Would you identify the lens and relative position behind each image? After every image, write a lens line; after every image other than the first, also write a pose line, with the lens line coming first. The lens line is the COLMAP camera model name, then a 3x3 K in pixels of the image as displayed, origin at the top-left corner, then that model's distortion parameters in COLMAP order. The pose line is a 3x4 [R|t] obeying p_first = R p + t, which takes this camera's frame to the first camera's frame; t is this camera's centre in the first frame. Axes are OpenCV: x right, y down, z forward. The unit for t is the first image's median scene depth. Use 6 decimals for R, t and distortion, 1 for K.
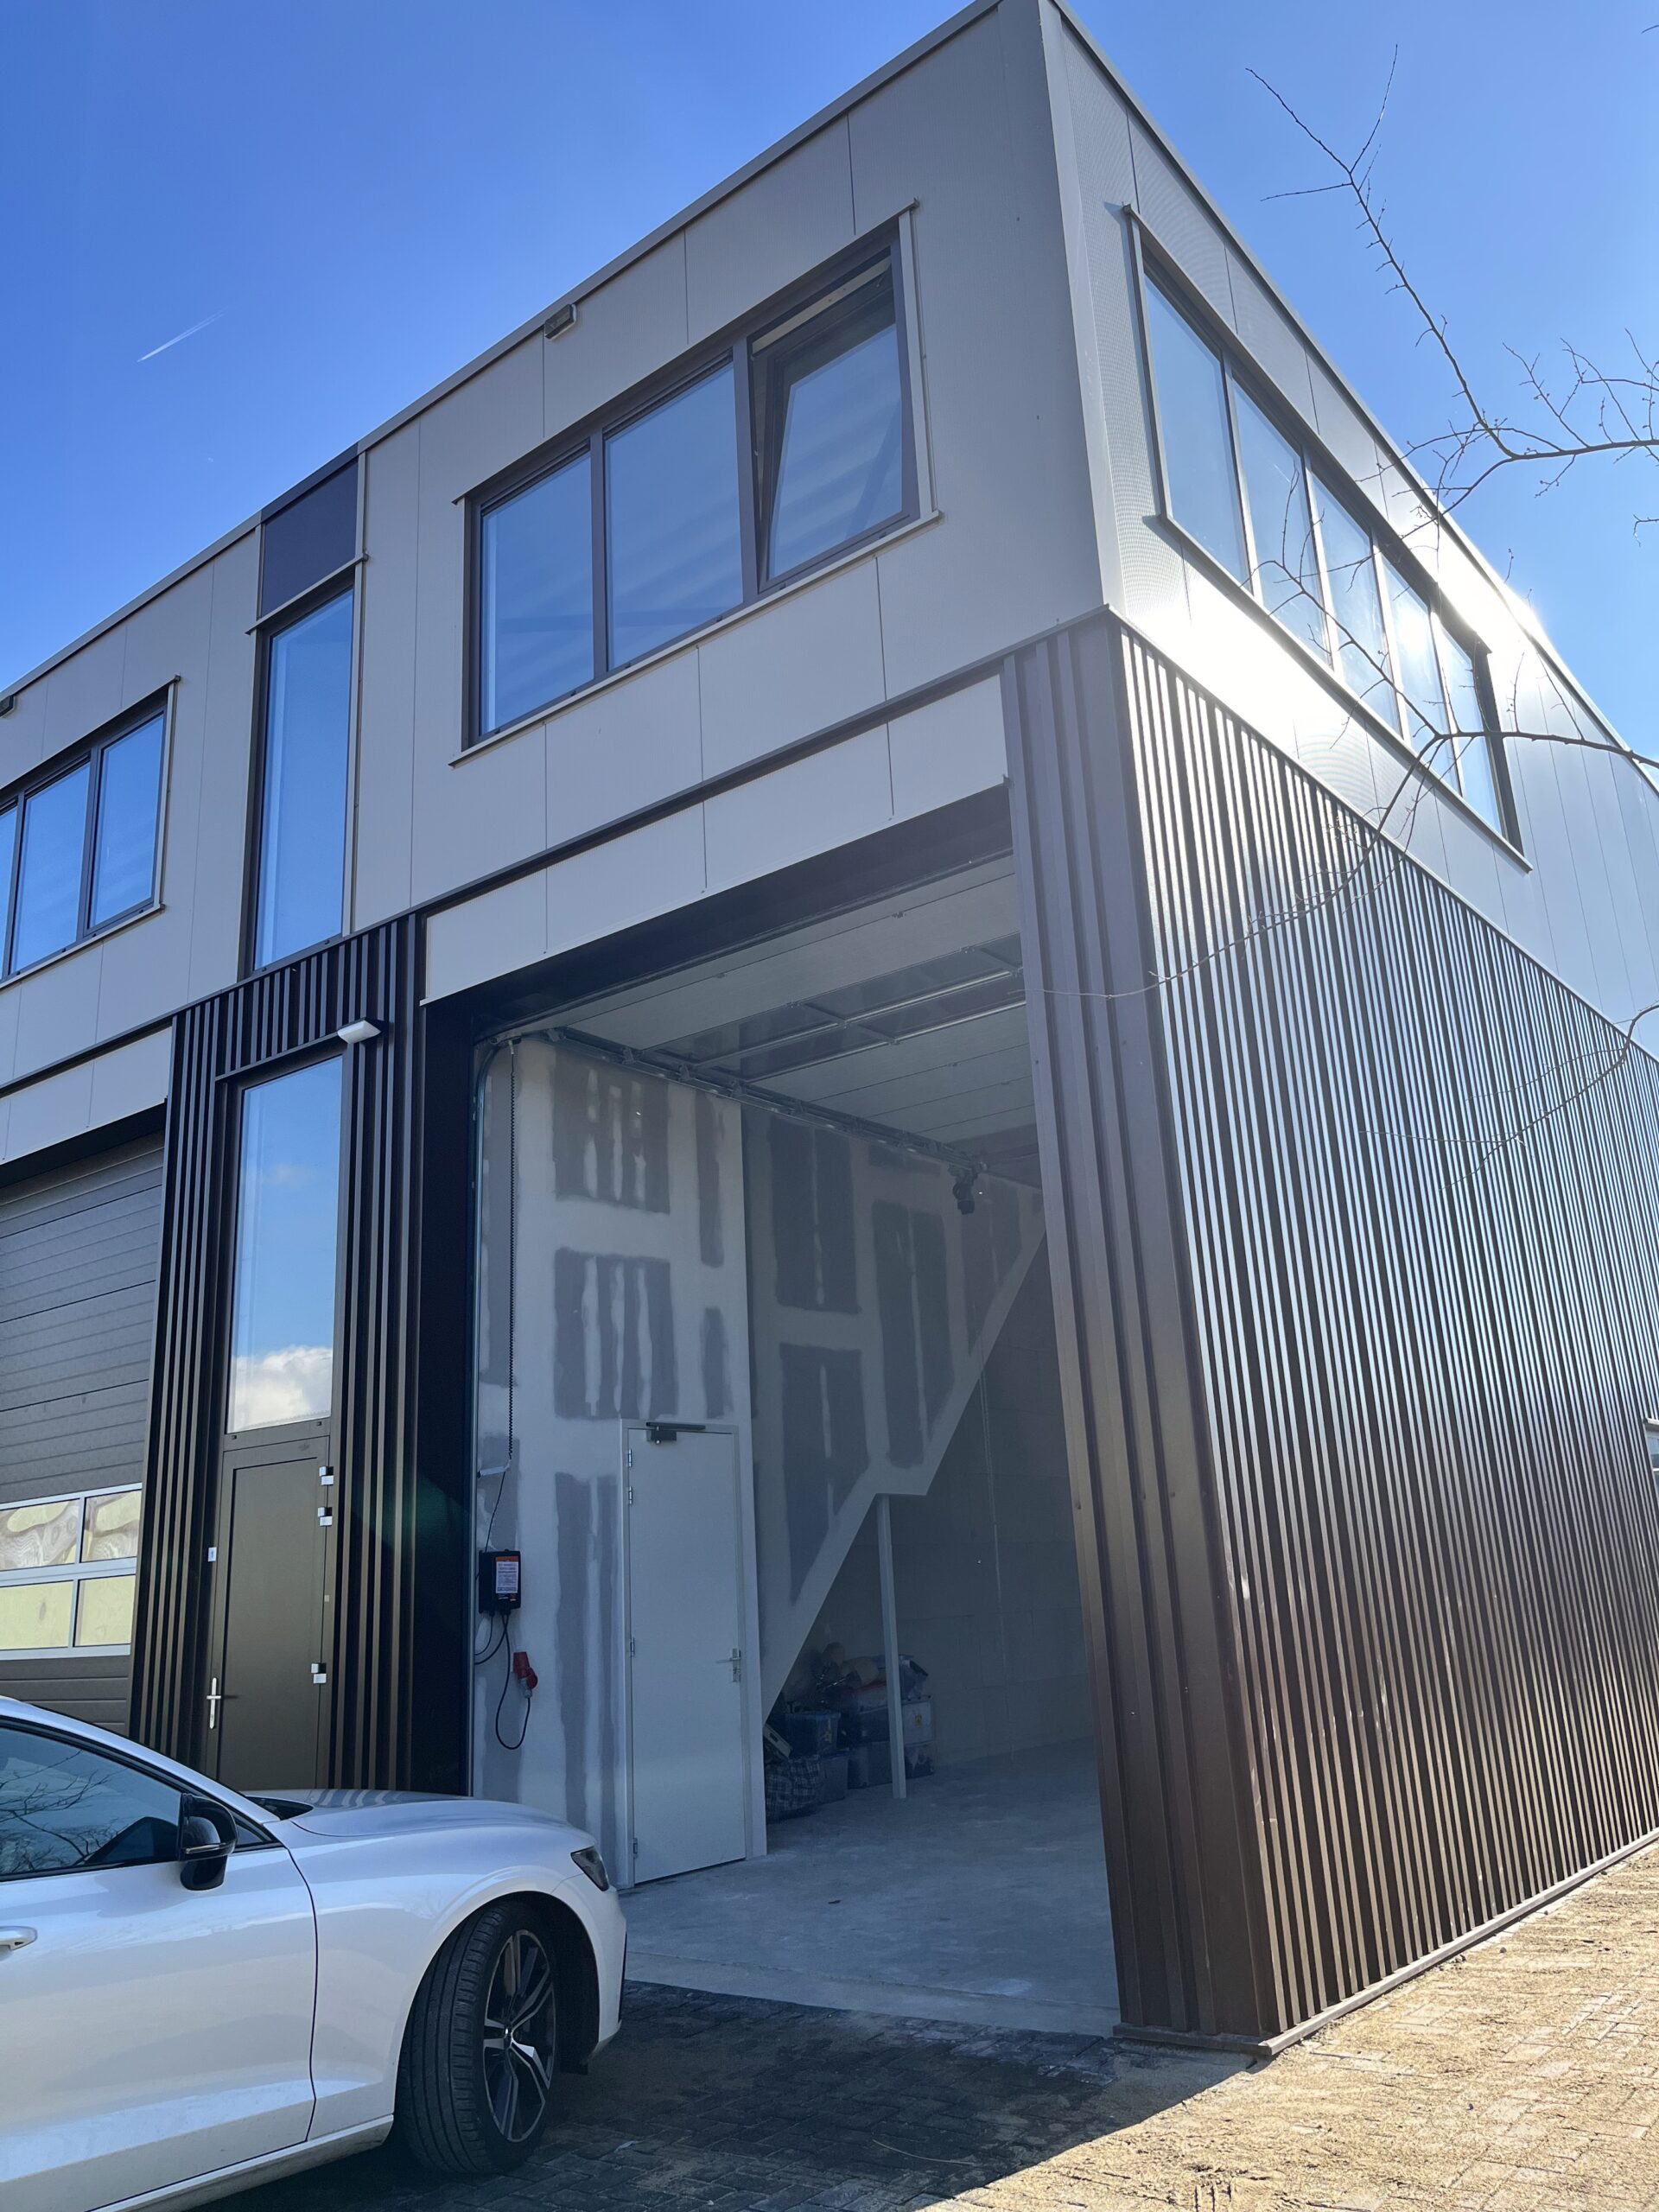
lens RADIAL K [[1669.7, 0, 829.5], [0, 1669.7, 1106.0], [0, 0, 1]] dist [0.033932, 0.003452]
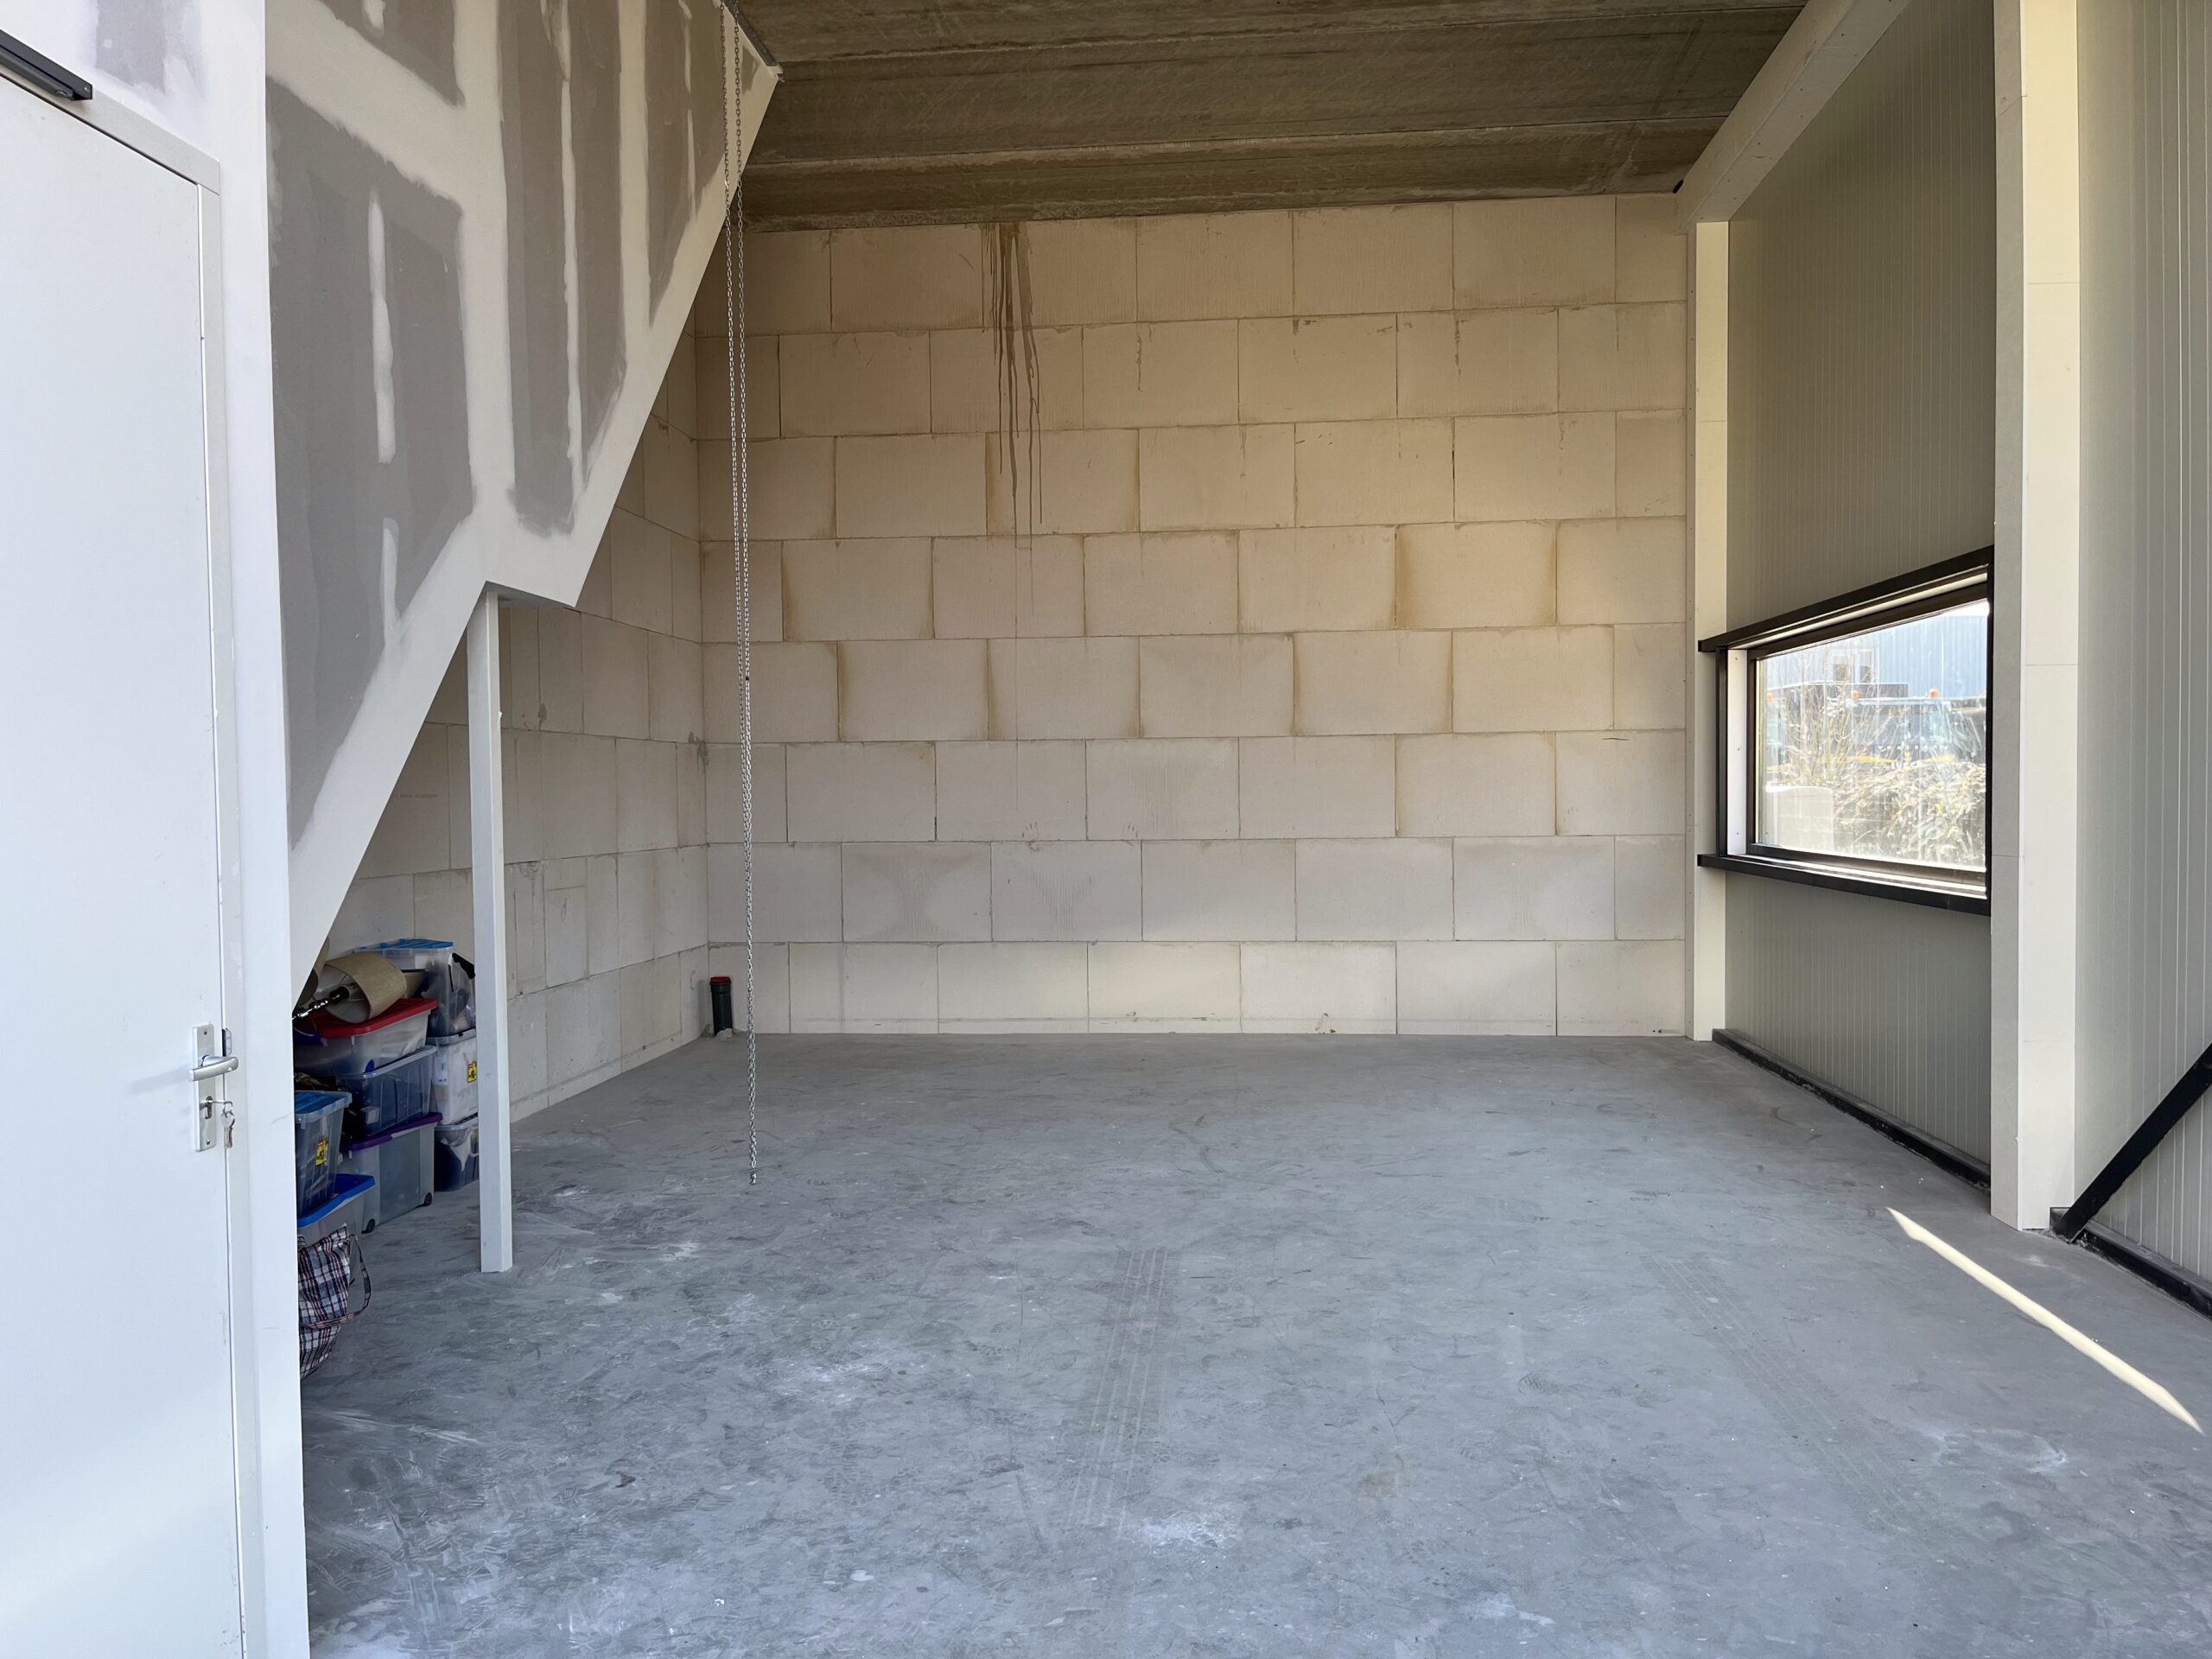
lens RADIAL K [[1669.7, 0, 1094.3], [0, 1669.7, 844.0], [0, 0, 1]] dist [0.033932, 0.003452]
pose [[0.842571, 0.022367, 0.538120, -0.081242], [-0.177341, 0.954942, 0.237983, 0.217553], [-0.508551, -0.295948, 0.808573, 0.745312]]
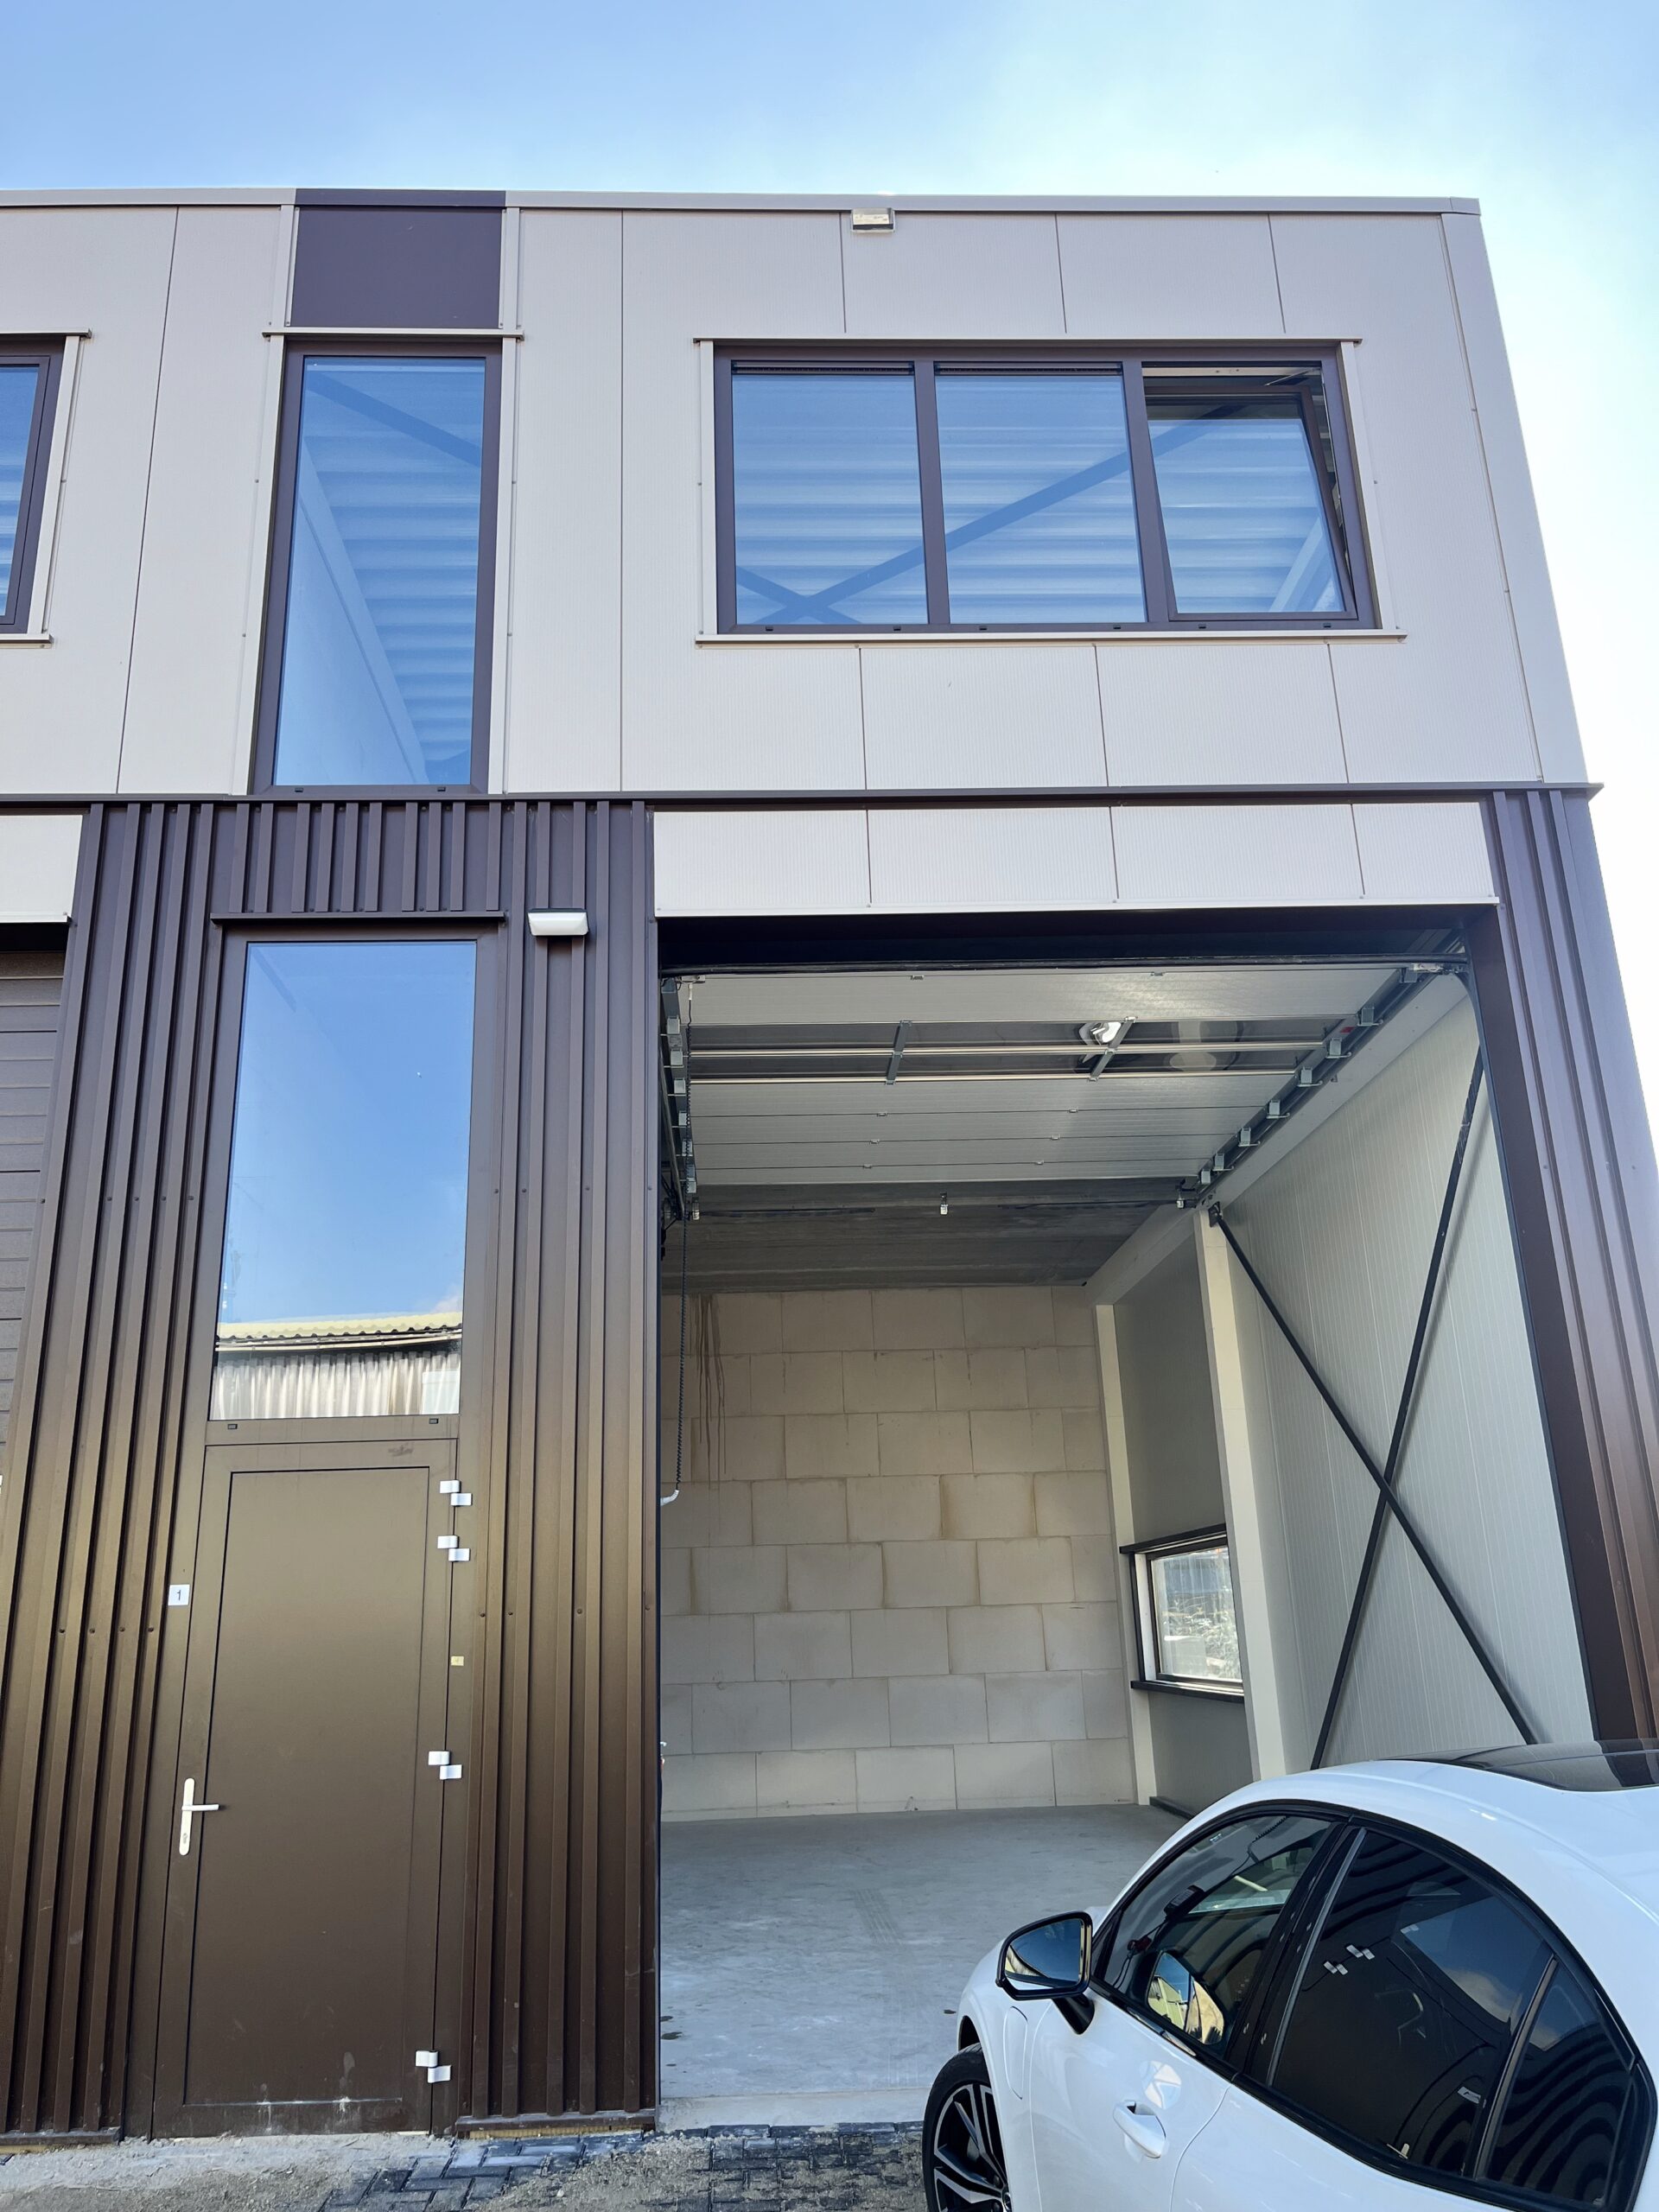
lens RADIAL K [[1652.6, 0, 818.5], [0, 1652.6, 1105.7], [0, 0, 1]] dist [0.043309, -0.005268]
pose [[0.758024, 0.220773, 0.613726, -0.598393], [-0.185318, 0.975092, -0.121876, 0.102662], [-0.625346, -0.021349, 0.780056, 0.299375]]
